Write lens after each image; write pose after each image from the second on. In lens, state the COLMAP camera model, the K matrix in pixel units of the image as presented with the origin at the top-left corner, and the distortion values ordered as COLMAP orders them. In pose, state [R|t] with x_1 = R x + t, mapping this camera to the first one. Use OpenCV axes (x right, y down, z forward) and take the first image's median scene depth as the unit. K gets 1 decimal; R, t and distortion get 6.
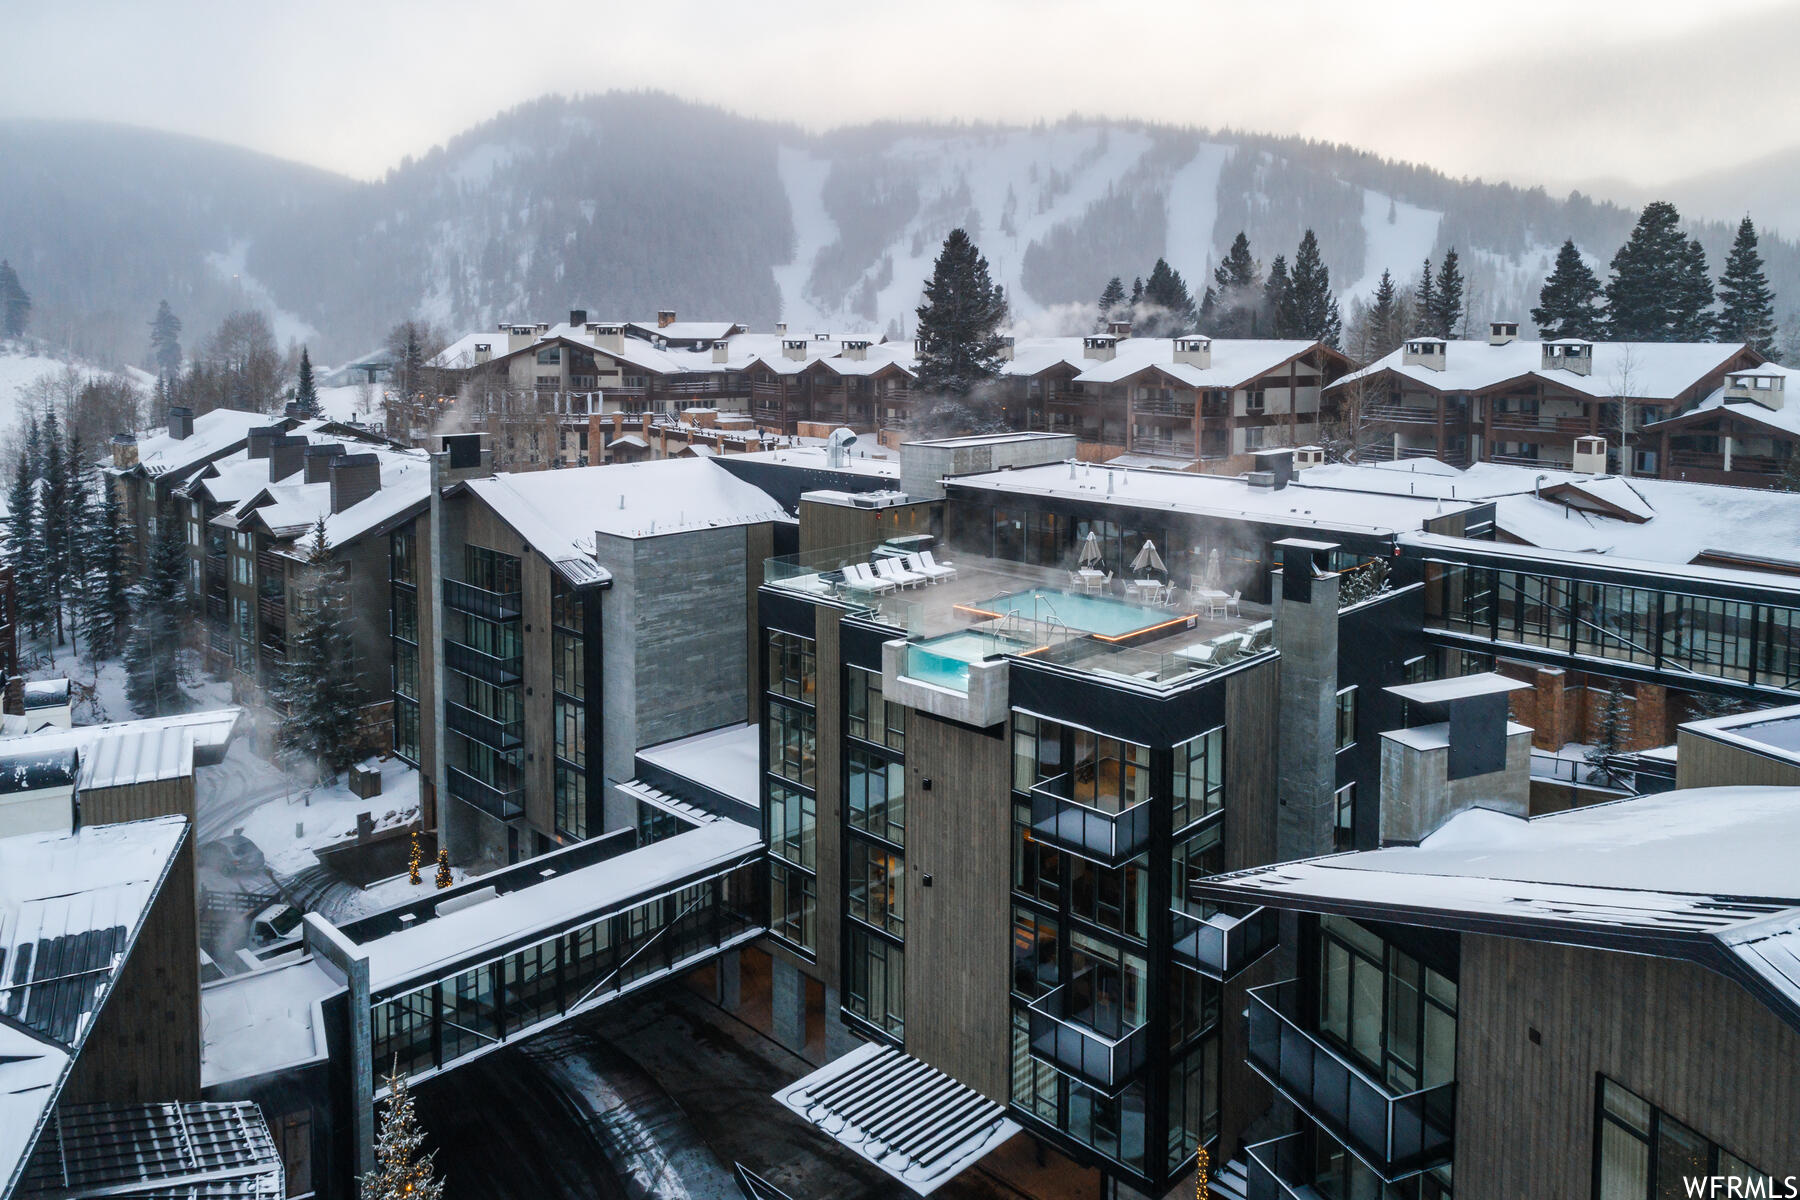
lens RADIAL K [[1778.3, 0, 903.6], [0, 1778.3, 525.0], [0, 0, 1]] dist [-0.007723, 0.019239]
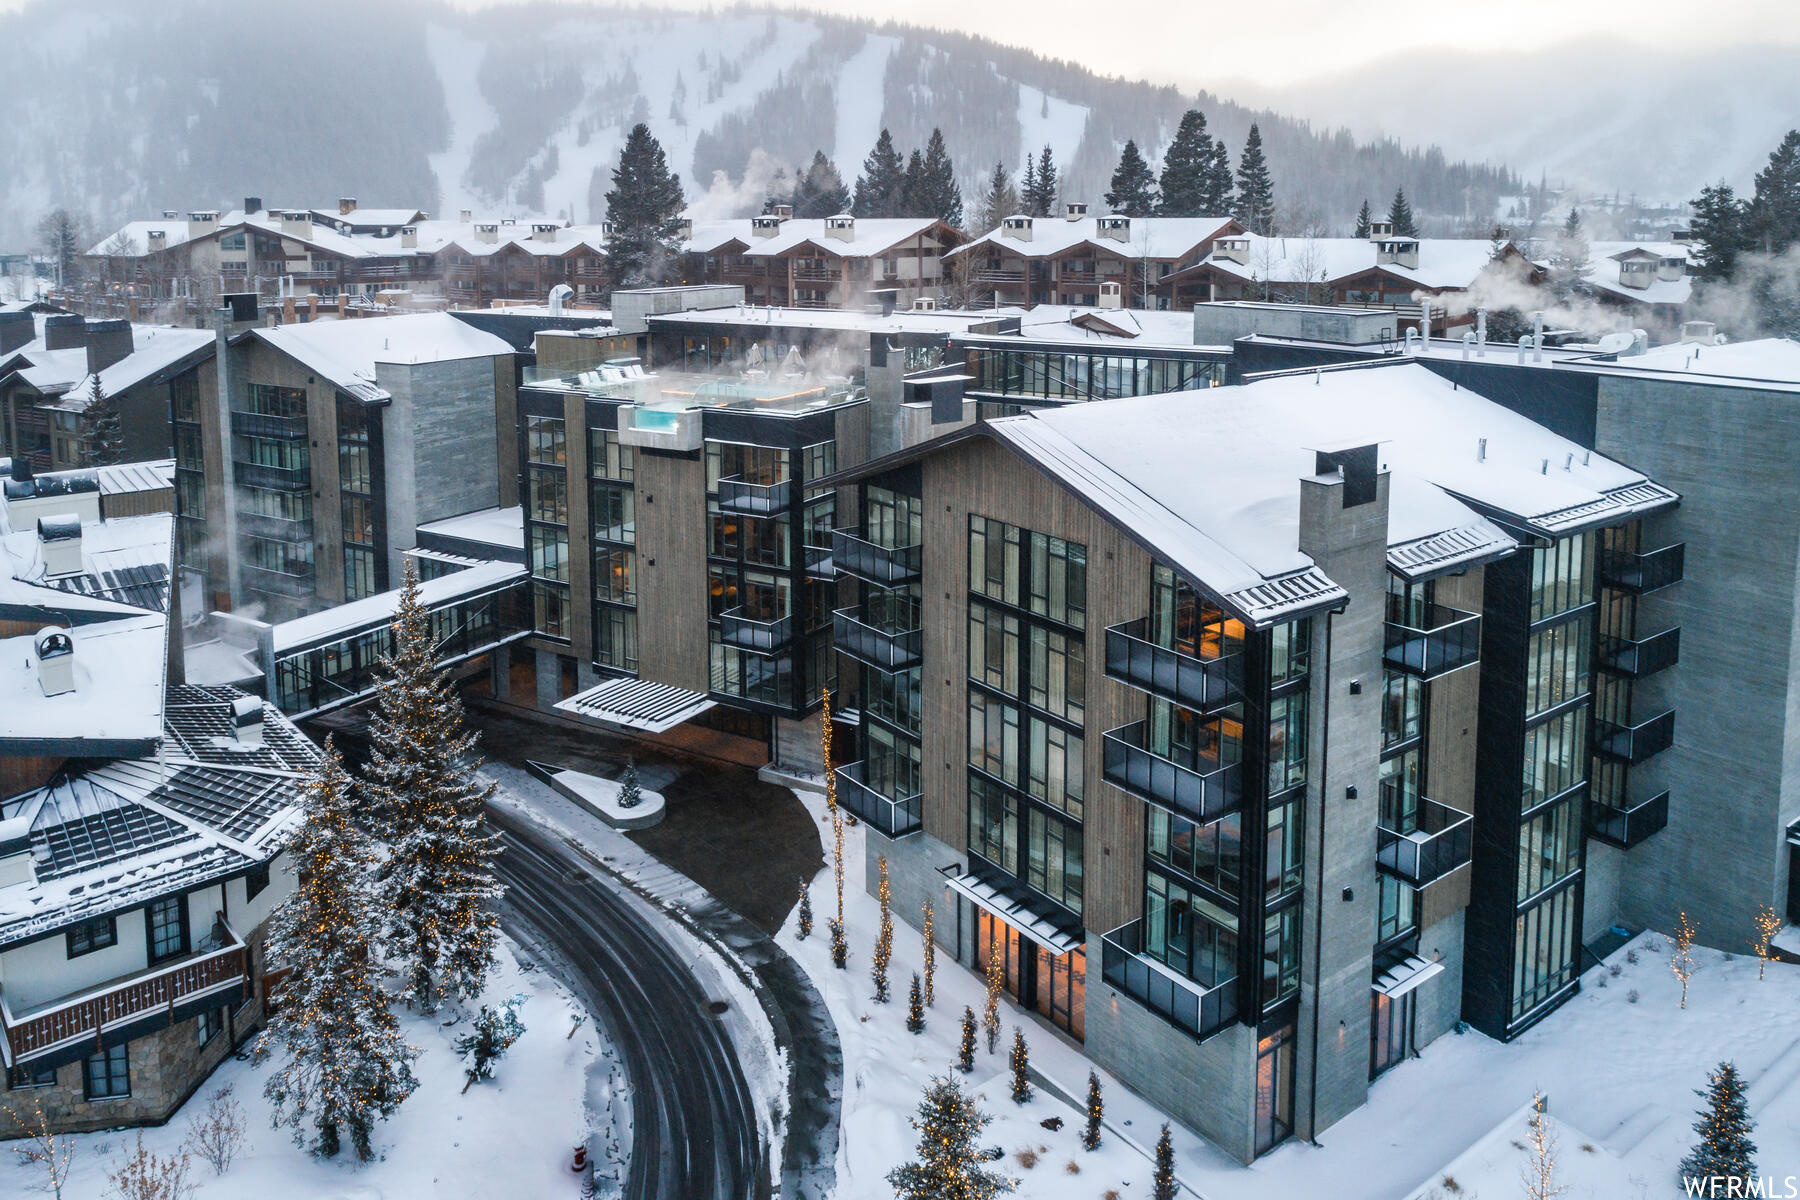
lens RADIAL K [[1778.3, 0, 903.6], [0, 1778.3, 525.0], [0, 0, 1]] dist [-0.007723, 0.019239]
pose [[0.983573, -0.029660, 0.178059, -0.020899], [0.018965, 0.997929, 0.061468, 0.036342], [-0.179513, -0.057081, 0.982098, -0.252373]]
